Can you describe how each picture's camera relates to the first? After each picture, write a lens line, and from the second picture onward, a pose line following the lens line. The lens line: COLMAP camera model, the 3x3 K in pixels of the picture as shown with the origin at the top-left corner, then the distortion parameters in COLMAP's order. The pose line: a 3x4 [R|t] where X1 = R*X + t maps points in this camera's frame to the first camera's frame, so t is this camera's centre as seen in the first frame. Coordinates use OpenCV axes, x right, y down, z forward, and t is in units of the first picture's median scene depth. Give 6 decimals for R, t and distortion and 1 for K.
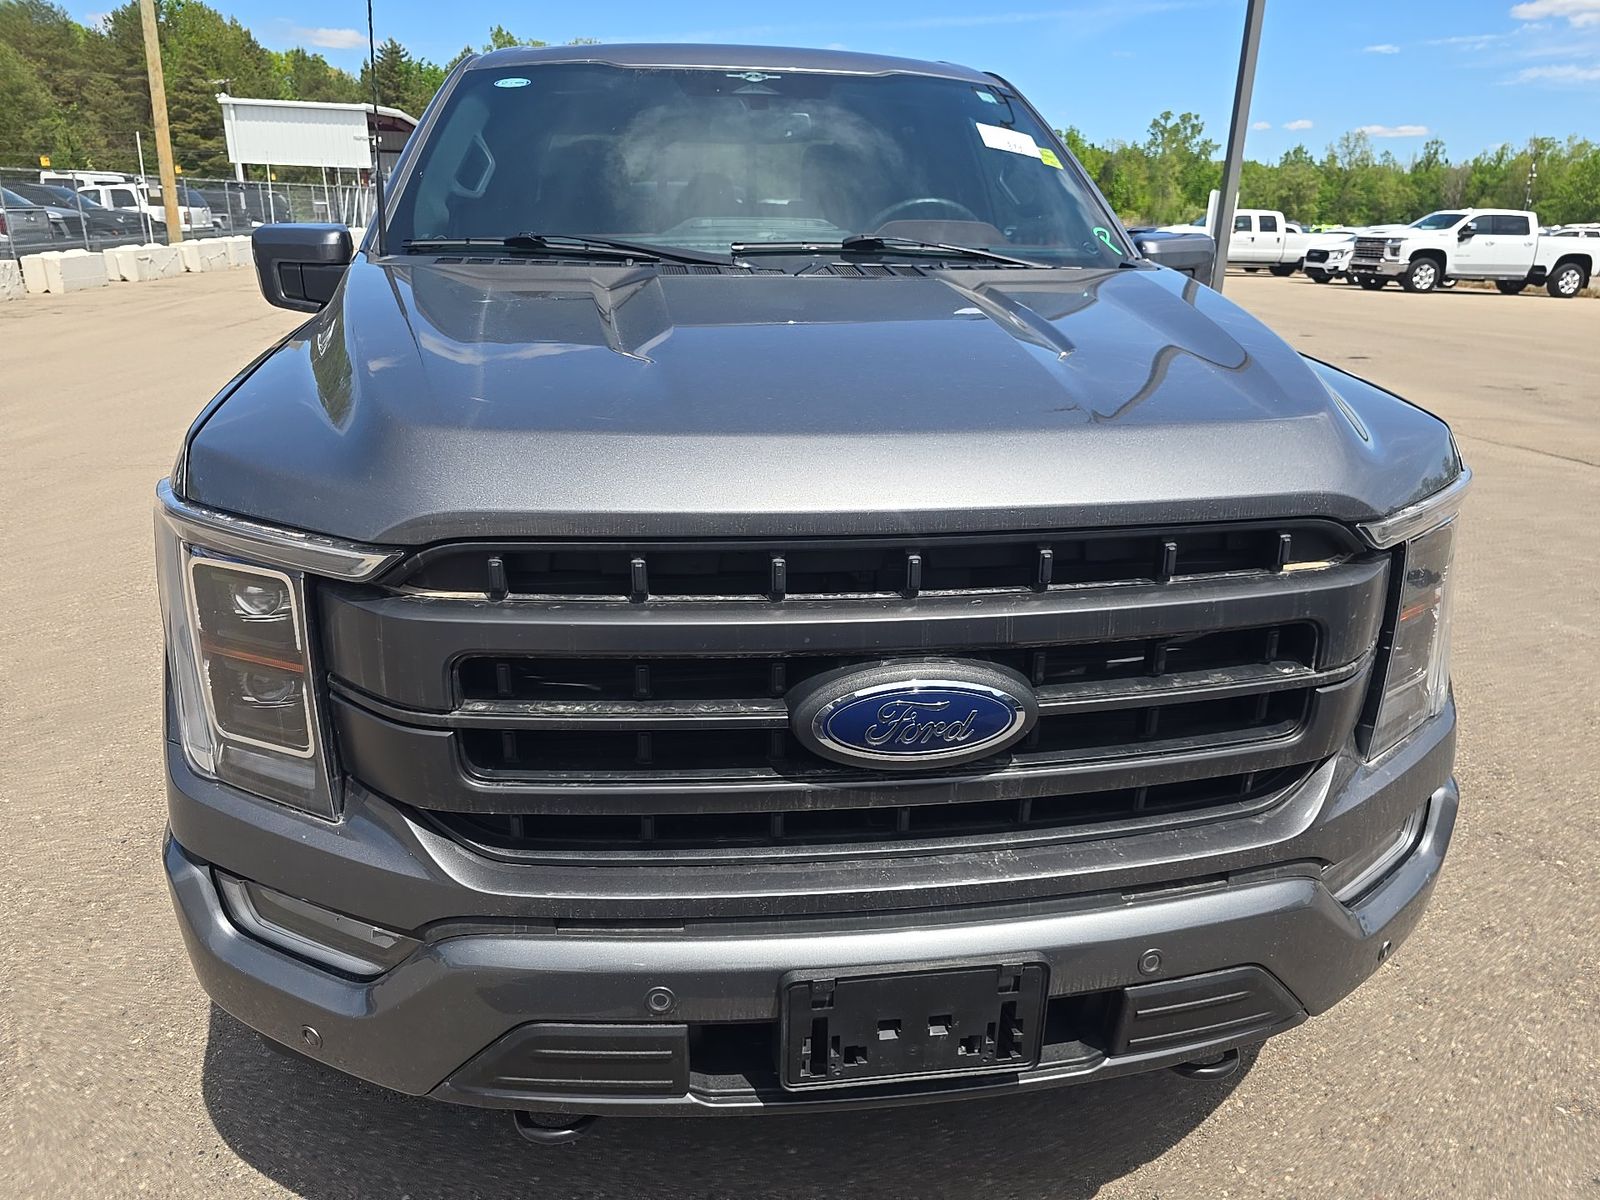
lens RADIAL K [[1064.5, 0, 795.0], [0, 1064.5, 608.6], [0, 0, 1]] dist [0.045630, -0.039449]
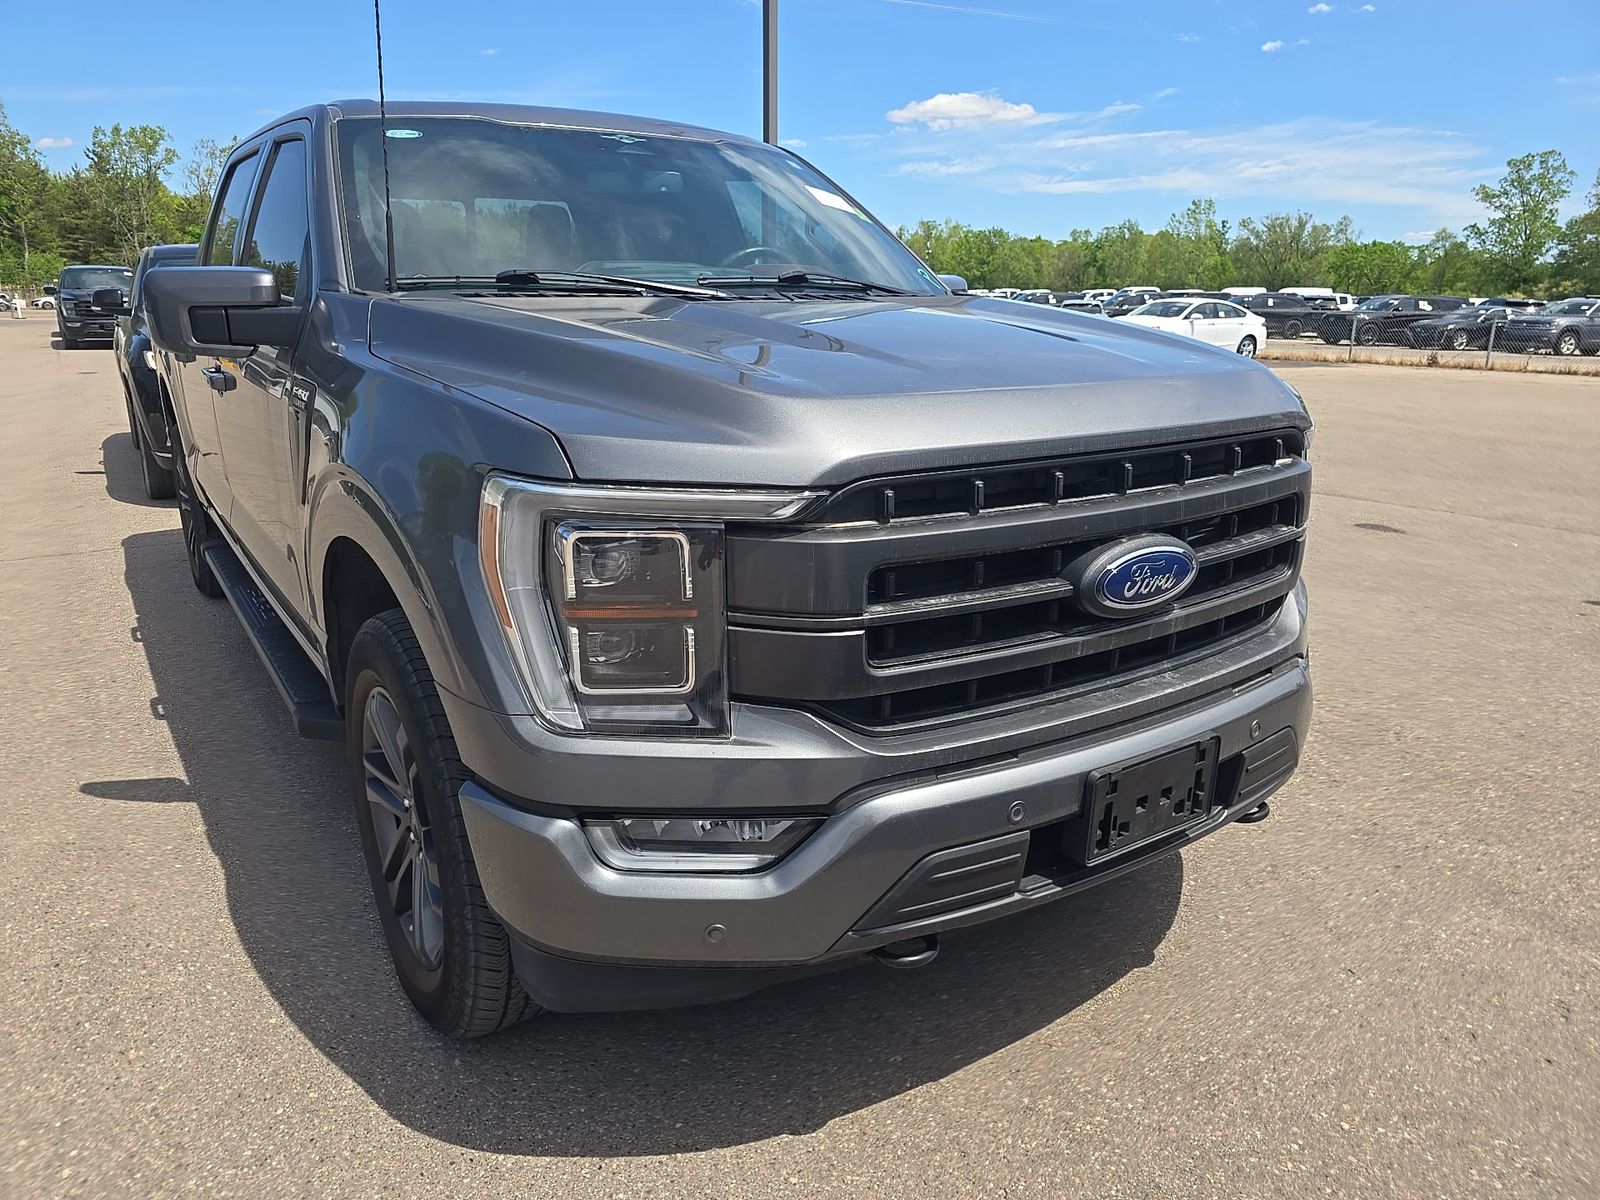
lens RADIAL K [[1064.5, 0, 795.0], [0, 1064.5, 608.6], [0, 0, 1]] dist [0.045630, -0.039449]
pose [[0.902300, -0.134377, 0.409630, -0.868555], [0.158413, 0.987053, -0.025141, 0.103432], [-0.400948, 0.087575, 0.911905, -0.120048]]
